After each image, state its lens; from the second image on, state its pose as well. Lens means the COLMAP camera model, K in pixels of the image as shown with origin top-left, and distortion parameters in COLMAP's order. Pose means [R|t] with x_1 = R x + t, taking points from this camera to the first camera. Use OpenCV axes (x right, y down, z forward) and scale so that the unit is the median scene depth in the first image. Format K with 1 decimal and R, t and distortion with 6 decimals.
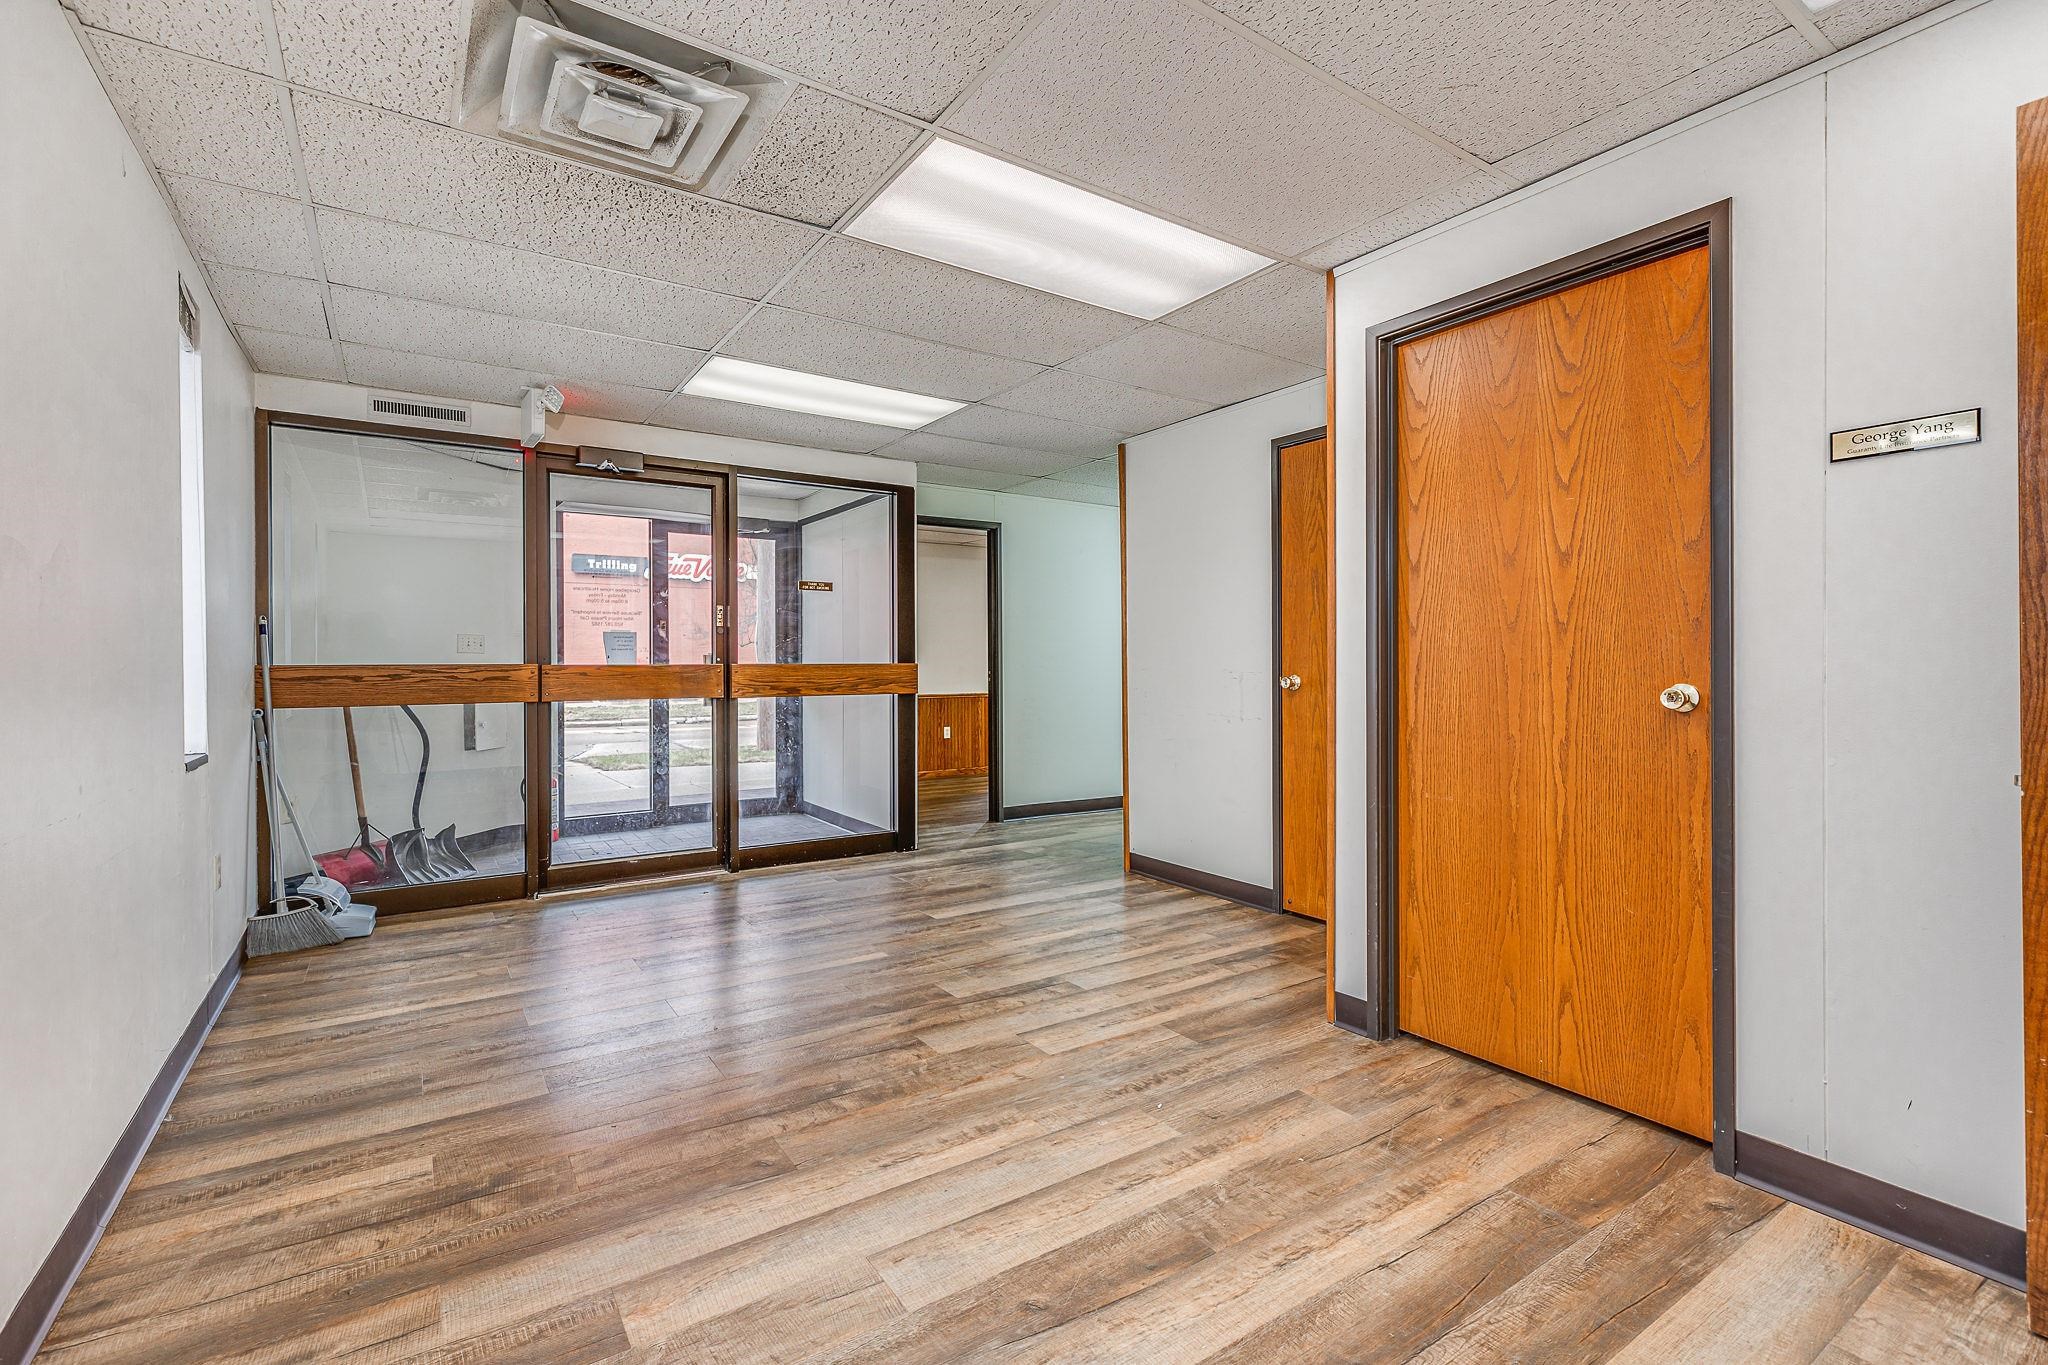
lens RADIAL K [[929.5, 0, 1013.7], [0, 929.5, 657.3], [0, 0, 1]] dist [0.002557, 0.000735]
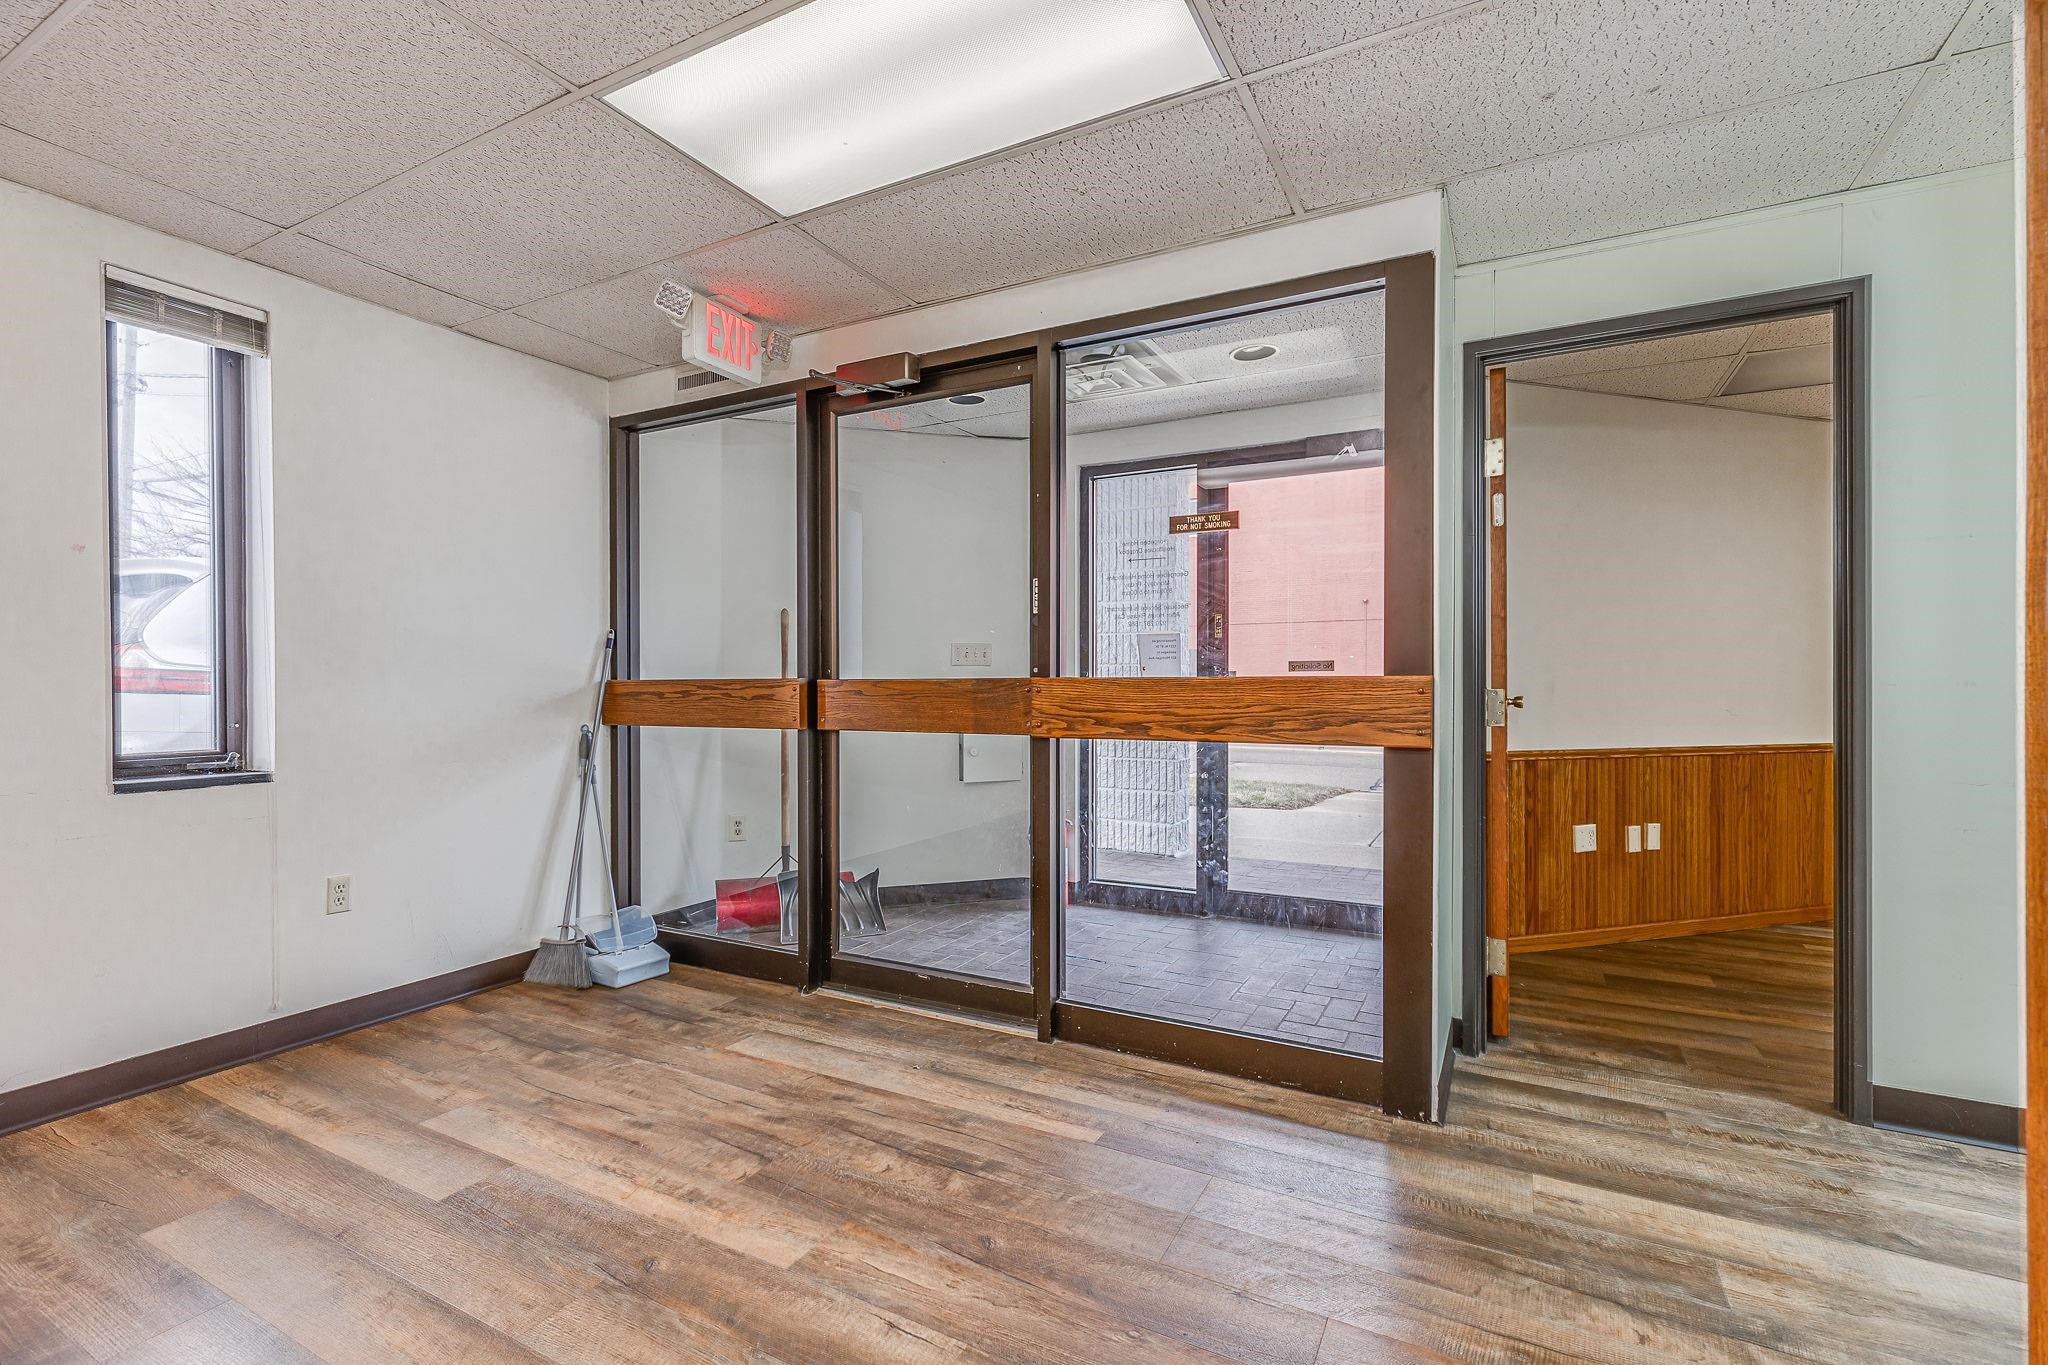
lens RADIAL K [[921.8, 0, 1024.0], [0, 921.8, 682.5], [0, 0, 1]] dist [0.002383, 0.000389]
pose [[0.463356, 0.004132, -0.886163, 0.200523], [0.008296, 0.999925, 0.009001, 0.004943], [0.886134, -0.011523, 0.463287, 0.743766]]
